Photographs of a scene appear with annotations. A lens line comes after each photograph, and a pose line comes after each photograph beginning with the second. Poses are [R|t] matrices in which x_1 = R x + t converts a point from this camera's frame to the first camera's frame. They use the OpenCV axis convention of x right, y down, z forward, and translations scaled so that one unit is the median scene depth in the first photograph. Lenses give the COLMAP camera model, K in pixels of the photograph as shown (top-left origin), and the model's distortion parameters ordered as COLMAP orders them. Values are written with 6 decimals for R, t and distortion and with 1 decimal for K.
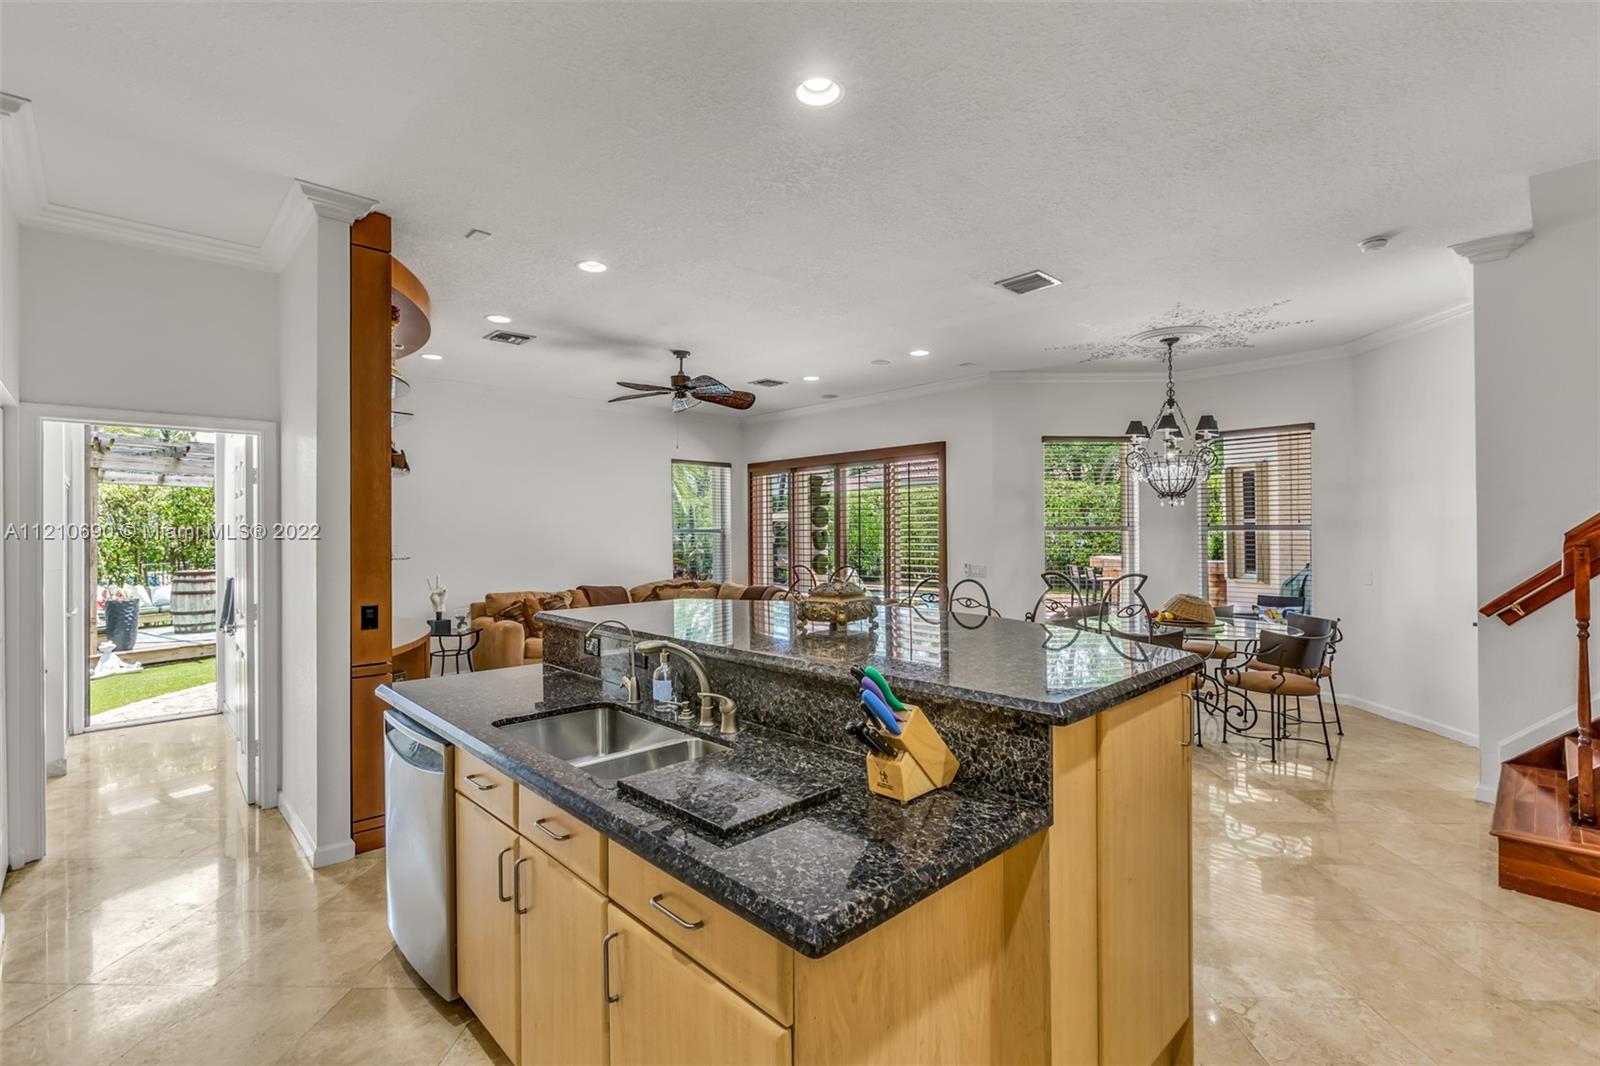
lens RADIAL K [[728.3, 0, 813.7], [0, 728.3, 526.1], [0, 0, 1]] dist [-0.013853, 0.007148]
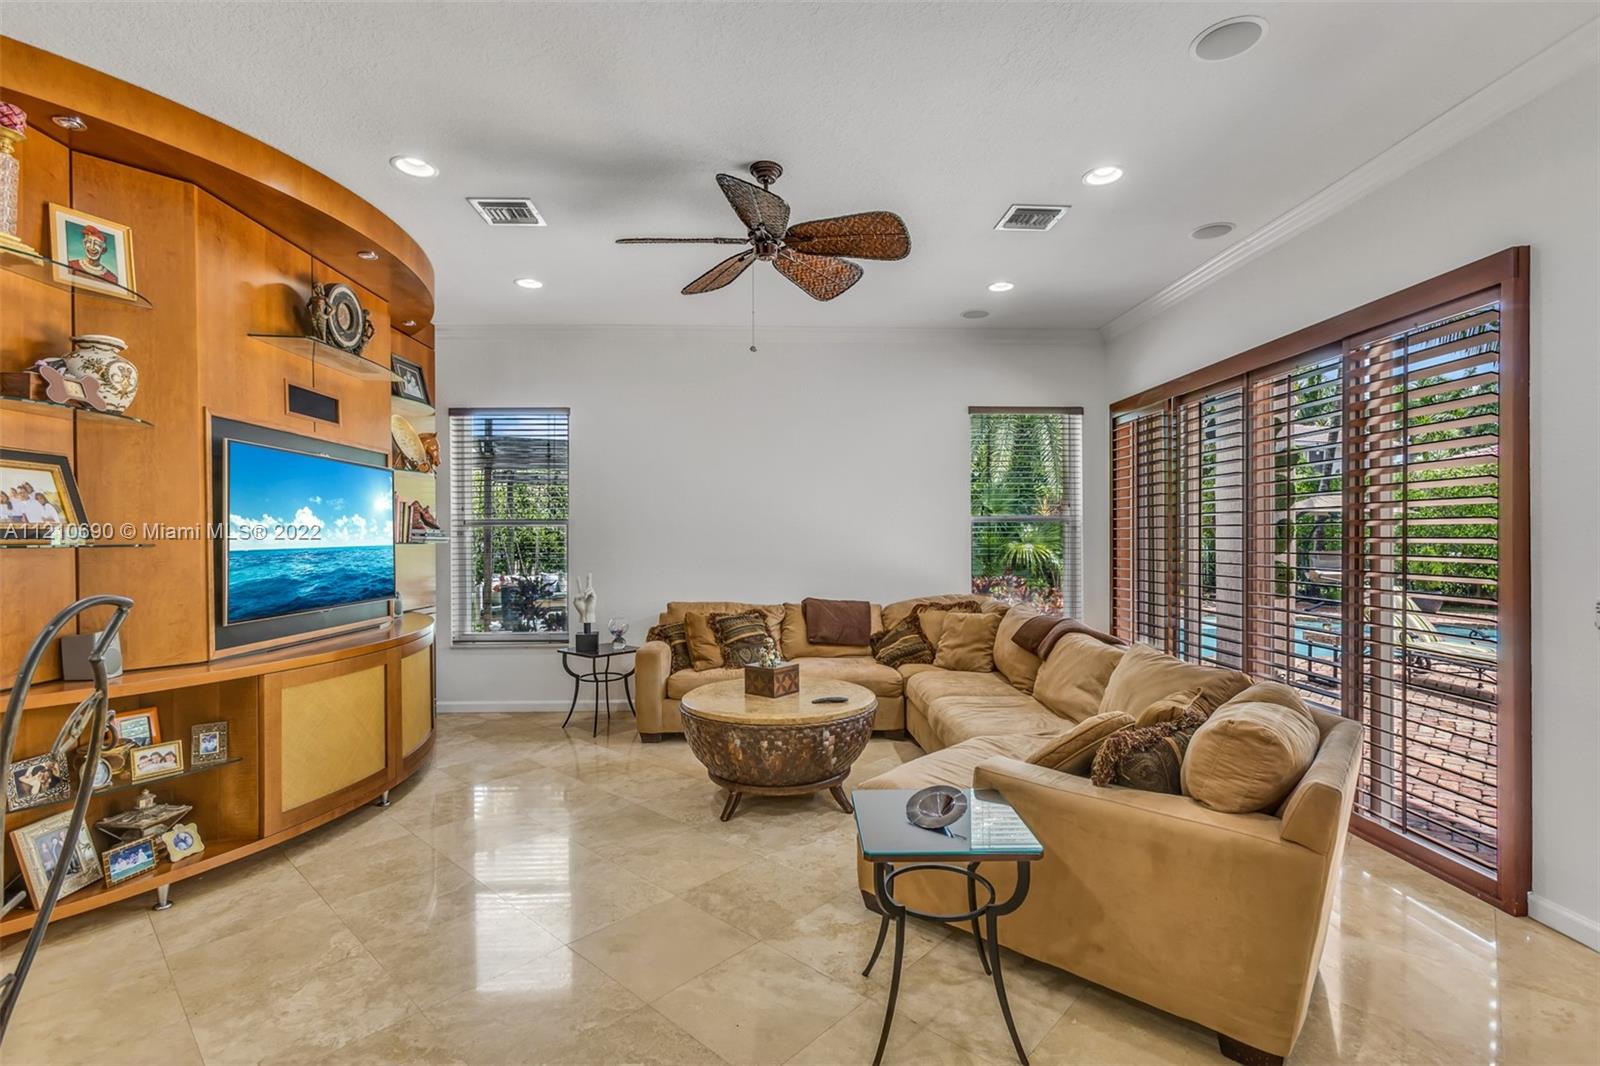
lens RADIAL K [[728.3, 0, 805.1], [0, 728.3, 538.1], [0, 0, 1]] dist [-0.013853, 0.007148]
pose [[0.747771, 0.004875, -0.663938, 0.181501], [0.005040, 0.999903, 0.013019, 0.020446], [0.663937, -0.013081, 0.747674, 0.607712]]
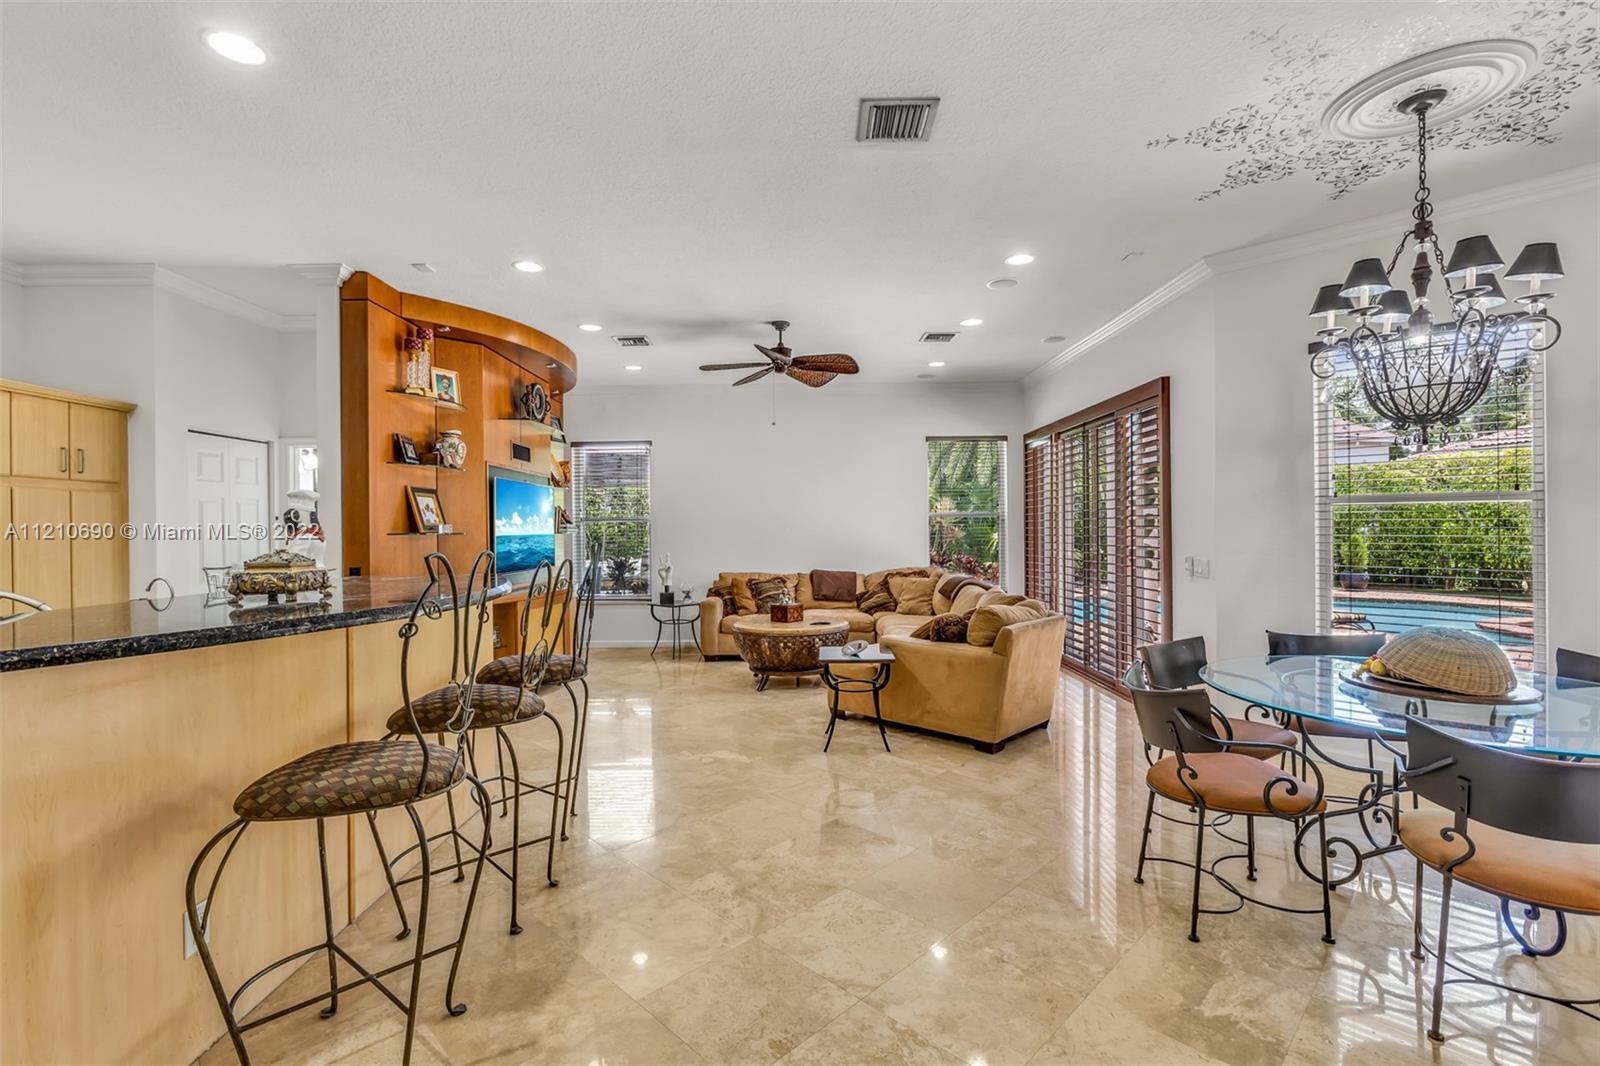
lens RADIAL K [[728.3, 0, 805.1], [0, 728.3, 528.9], [0, 0, 1]] dist [-0.013853, 0.007148]
pose [[0.720344, -0.000016, -0.693617, 0.482105], [0.010462, 0.999886, 0.010842, 0.017923], [0.693538, -0.015066, 0.720262, 0.328935]]
